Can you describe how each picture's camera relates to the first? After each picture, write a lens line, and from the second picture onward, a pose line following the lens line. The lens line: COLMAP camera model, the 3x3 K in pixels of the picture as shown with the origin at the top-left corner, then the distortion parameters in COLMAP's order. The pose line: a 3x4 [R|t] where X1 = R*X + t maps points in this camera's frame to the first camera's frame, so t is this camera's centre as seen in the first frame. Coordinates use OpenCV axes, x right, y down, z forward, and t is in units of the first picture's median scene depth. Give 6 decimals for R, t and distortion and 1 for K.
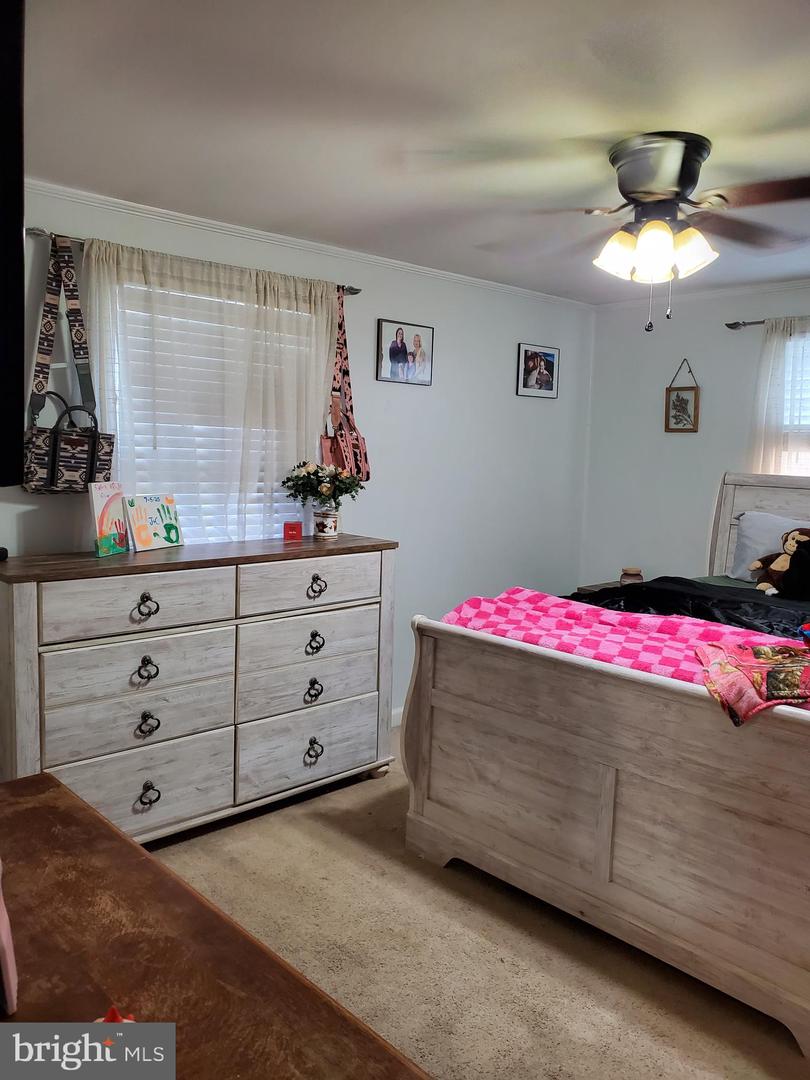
lens RADIAL K [[863.4, 0, 400.8], [0, 863.4, 525.2], [0, 0, 1]] dist [0.005659, -0.009199]
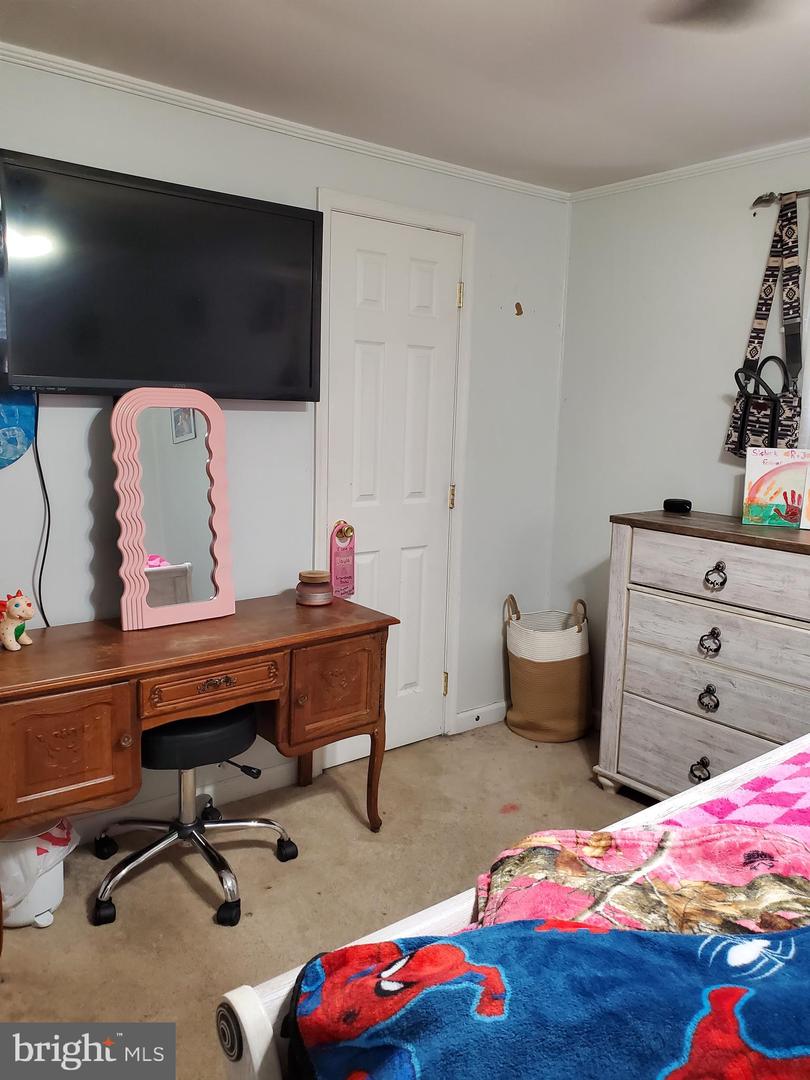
lens RADIAL K [[863.4, 0, 400.8], [0, 863.4, 525.2], [0, 0, 1]] dist [0.005659, -0.009199]
pose [[-0.076869, 0.112610, -0.990661, 0.425862], [-0.126627, 0.984453, 0.121730, -0.020541], [0.988967, 0.134802, -0.061414, 0.449252]]
